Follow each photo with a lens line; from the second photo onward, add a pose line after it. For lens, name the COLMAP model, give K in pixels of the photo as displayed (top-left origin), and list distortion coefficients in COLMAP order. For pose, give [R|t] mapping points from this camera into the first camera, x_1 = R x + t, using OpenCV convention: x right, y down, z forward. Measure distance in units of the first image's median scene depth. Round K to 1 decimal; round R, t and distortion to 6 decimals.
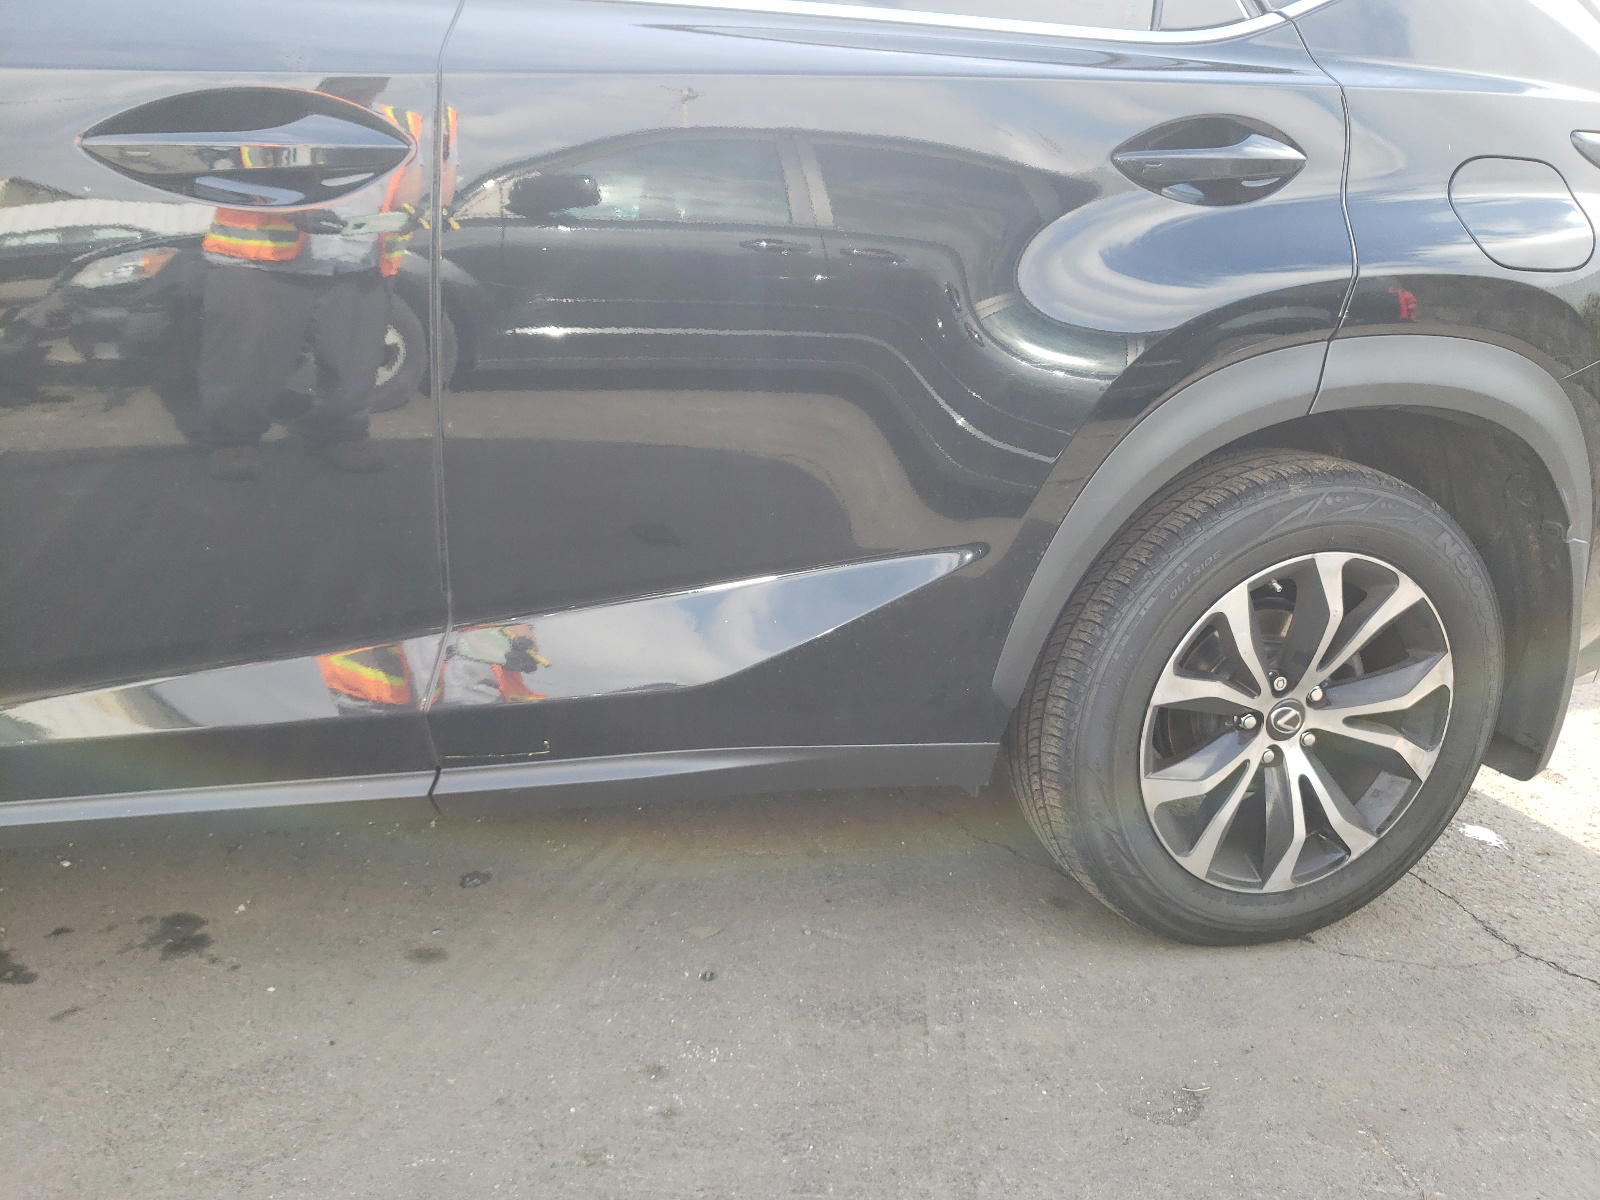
lens RADIAL K [[1209.8, 0, 800.0], [0, 1209.8, 600.0], [0, 0, 1]] dist [-0.000290, 0.001258]
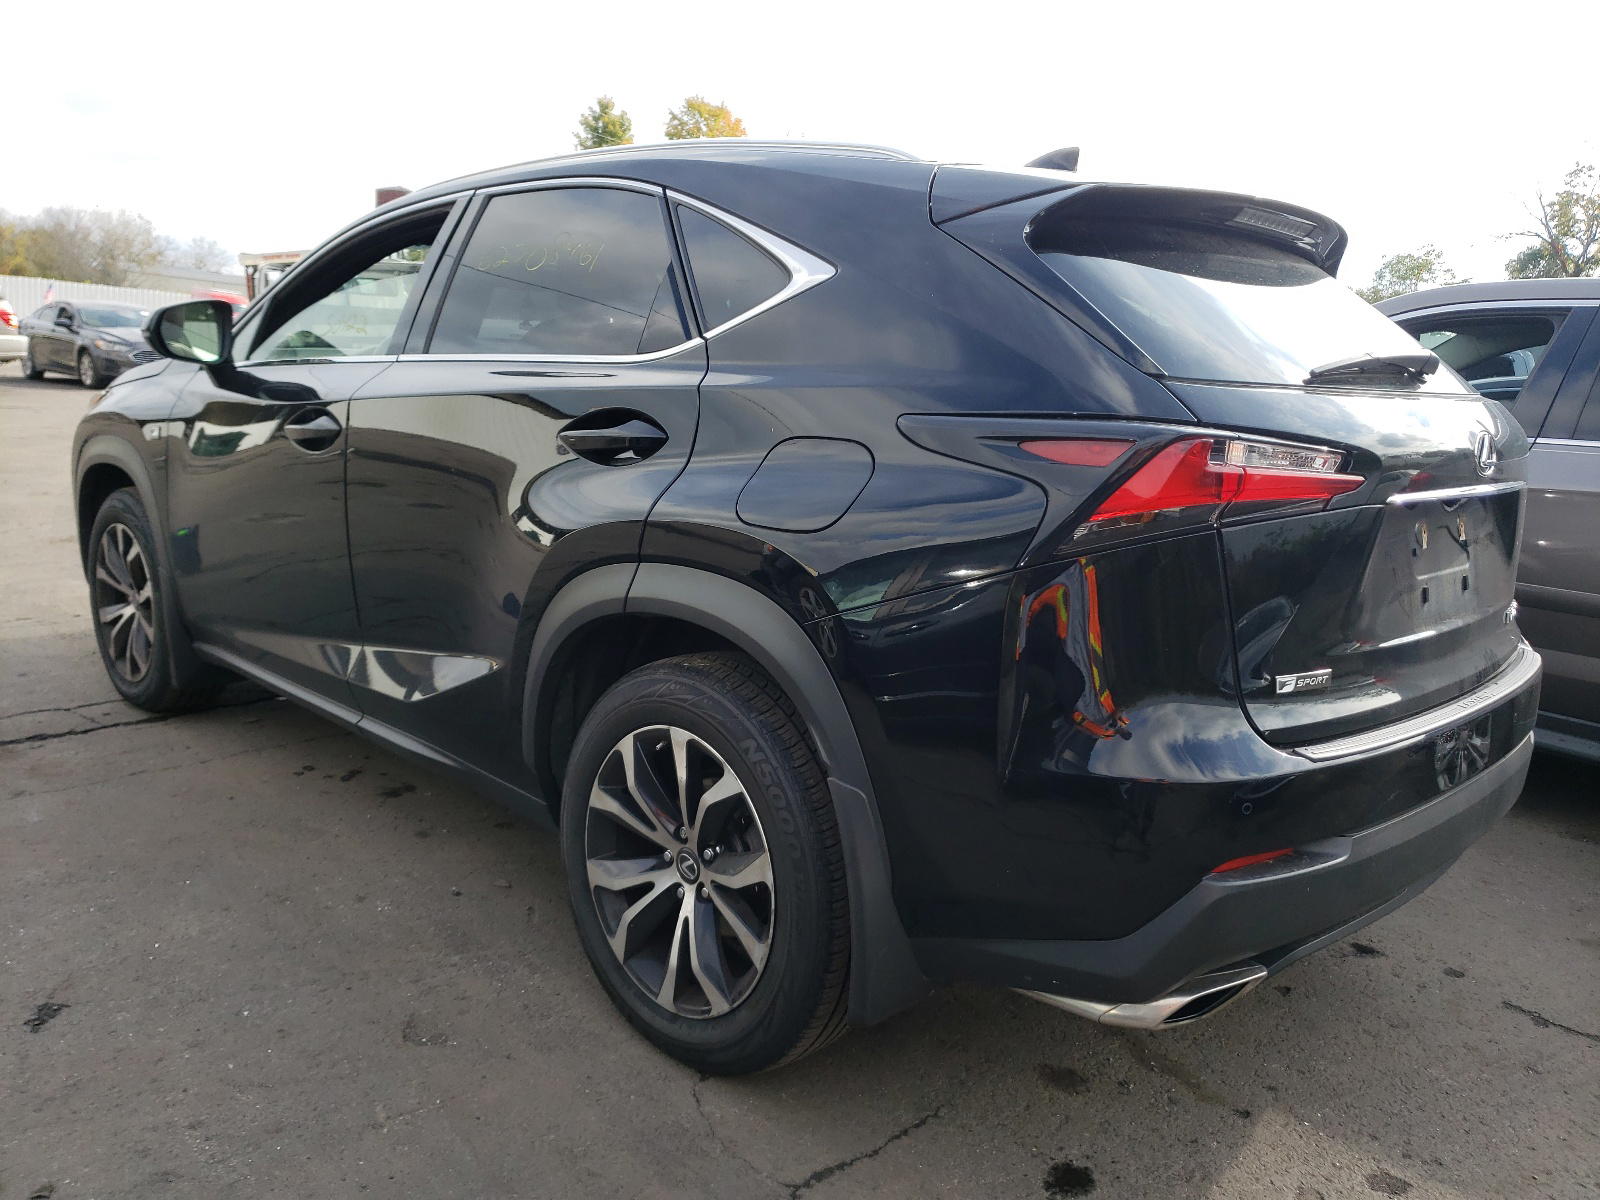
lens RADIAL K [[1195.3, 0, 800.0], [0, 1195.3, 600.0], [0, 0, 1]] dist [0.008239, 0.001029]
pose [[0.528699, 0.129774, -0.838830, 1.542621], [-0.284372, 0.958213, -0.030991, -0.165939], [0.799756, 0.254924, 0.543510, 0.378207]]
